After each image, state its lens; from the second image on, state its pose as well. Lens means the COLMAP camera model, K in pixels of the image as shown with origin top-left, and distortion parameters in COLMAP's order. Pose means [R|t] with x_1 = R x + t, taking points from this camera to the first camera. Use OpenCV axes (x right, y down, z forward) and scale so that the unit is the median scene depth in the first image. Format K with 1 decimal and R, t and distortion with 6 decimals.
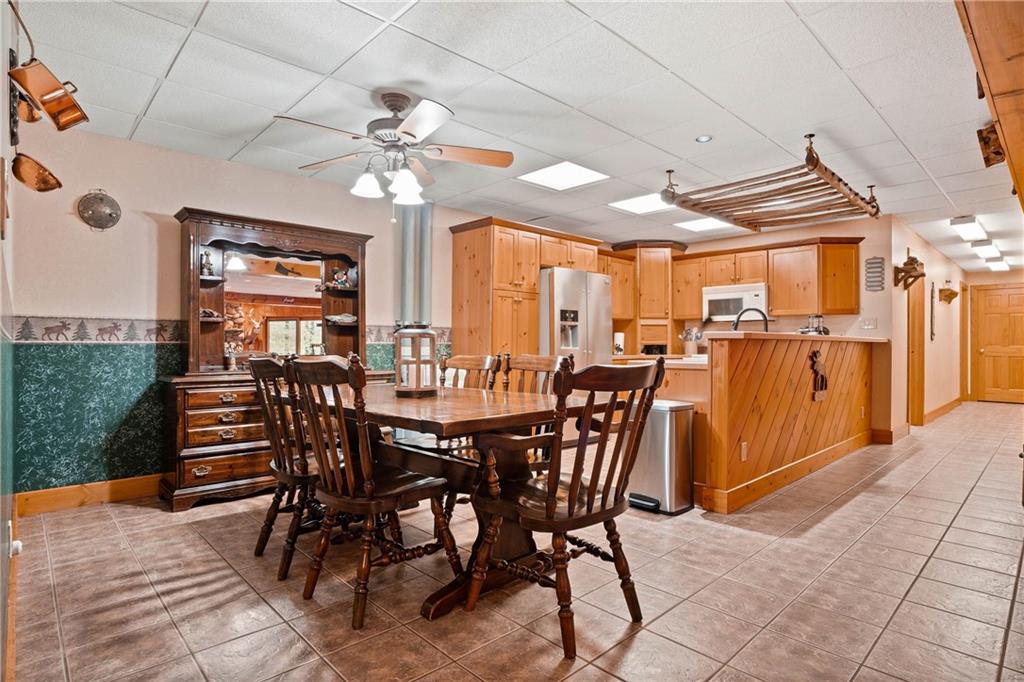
lens RADIAL K [[537.2, 0, 512.0], [0, 537.2, 341.0], [0, 0, 1]] dist [-0.053807, 0.025925]
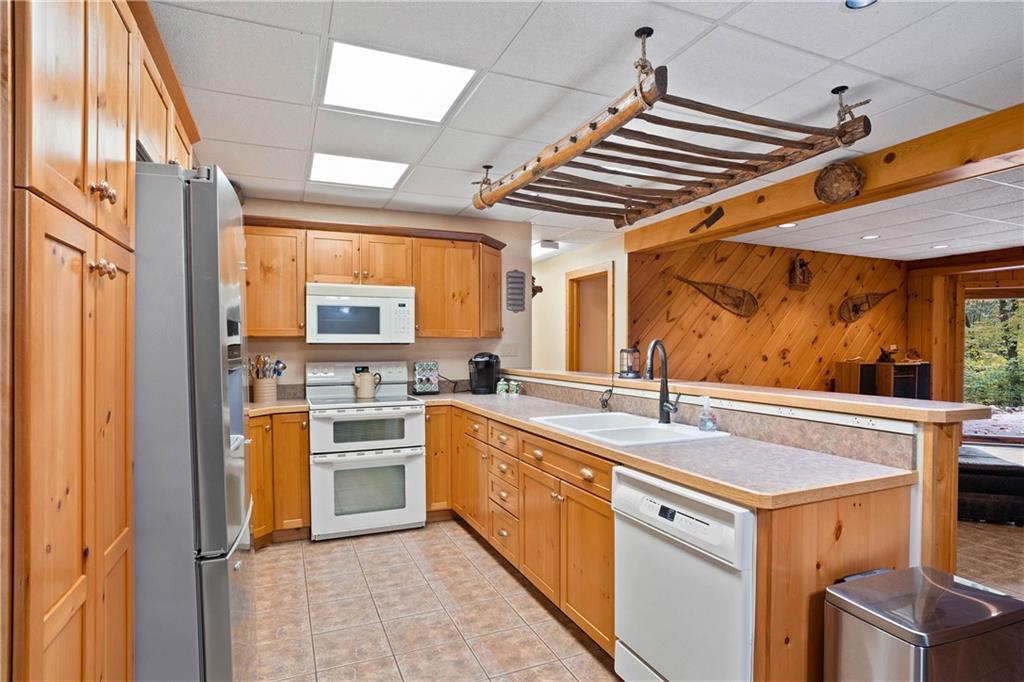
lens RADIAL K [[543.0, 0, 514.9], [0, 543.0, 359.4], [0, 0, 1]] dist [-0.054511, 0.024992]
pose [[0.344785, -0.026336, 0.938312, -0.117422], [-0.004965, 0.999541, 0.029879, -0.043464], [-0.938669, -0.014961, 0.344496, 0.692419]]
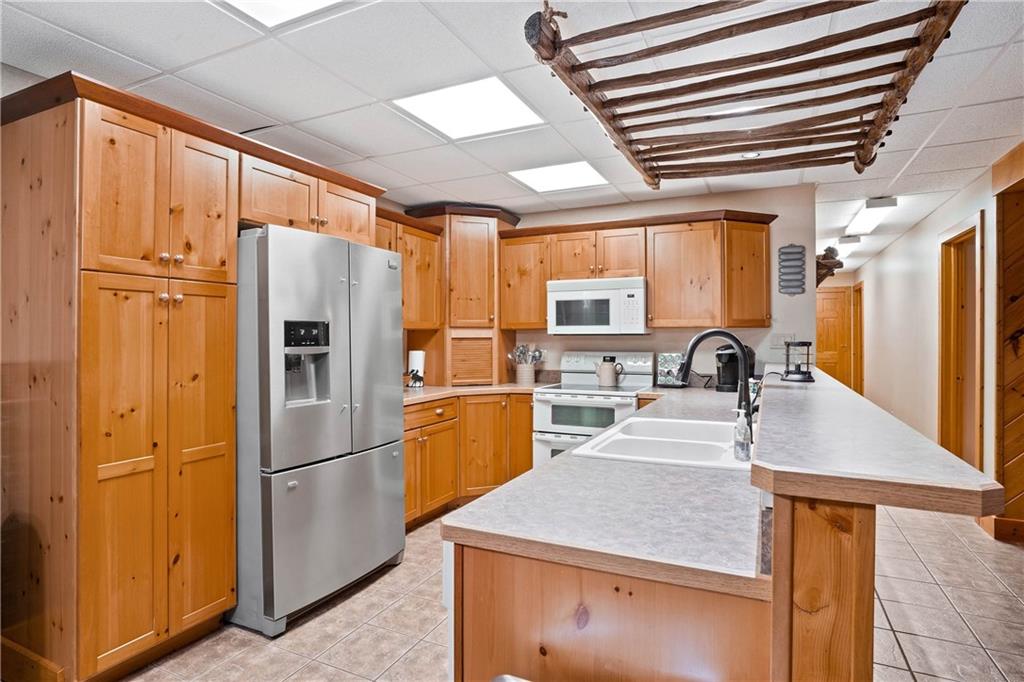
lens RADIAL K [[537.2, 0, 512.0], [0, 537.2, 341.0], [0, 0, 1]] dist [-0.053807, 0.025925]
pose [[0.932575, -0.007677, 0.360894, 0.098435], [0.001829, 0.999861, 0.016544, -0.045277], [-0.360971, -0.014769, 0.932460, 0.478588]]
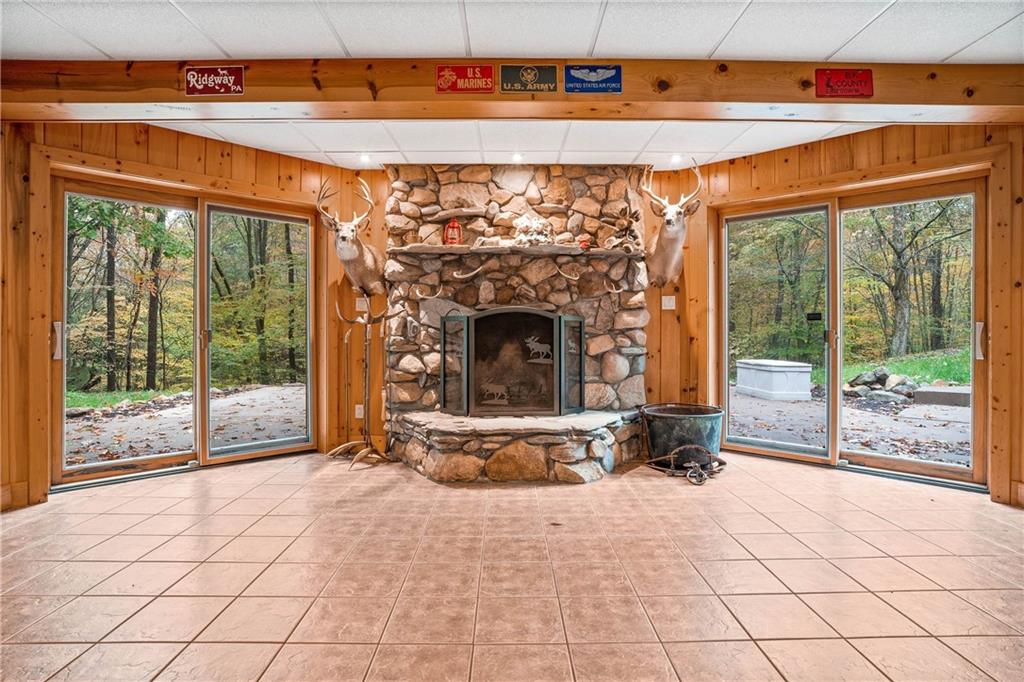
lens RADIAL K [[538.3, 0, 511.9], [0, 538.3, 330.0], [0, 0, 1]] dist [-0.051754, 0.025346]
pose [[-0.732925, -0.004108, 0.680297, 0.628664], [-0.008235, 0.999962, -0.002833, 0.003280], [-0.680260, -0.007679, -0.732931, 0.220084]]
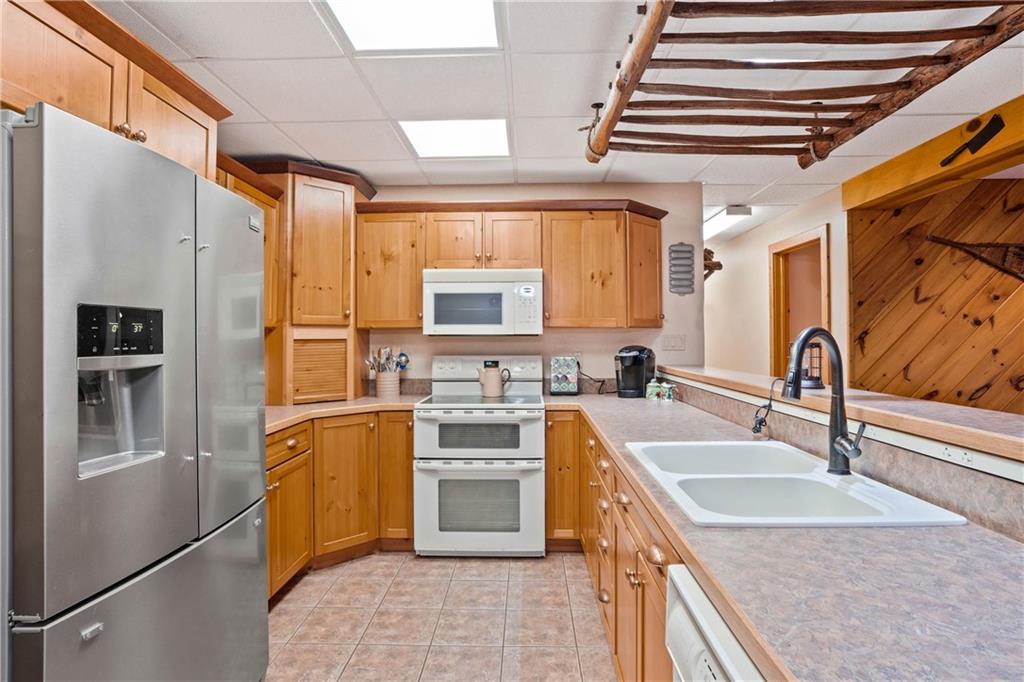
lens RADIAL K [[538.3, 0, 511.9], [0, 538.3, 330.0], [0, 0, 1]] dist [-0.051754, 0.025346]
pose [[0.708060, 0.006378, 0.706123, 0.059183], [-0.001308, 0.999969, -0.007720, -0.043142], [-0.706151, 0.004543, 0.708047, 0.661342]]
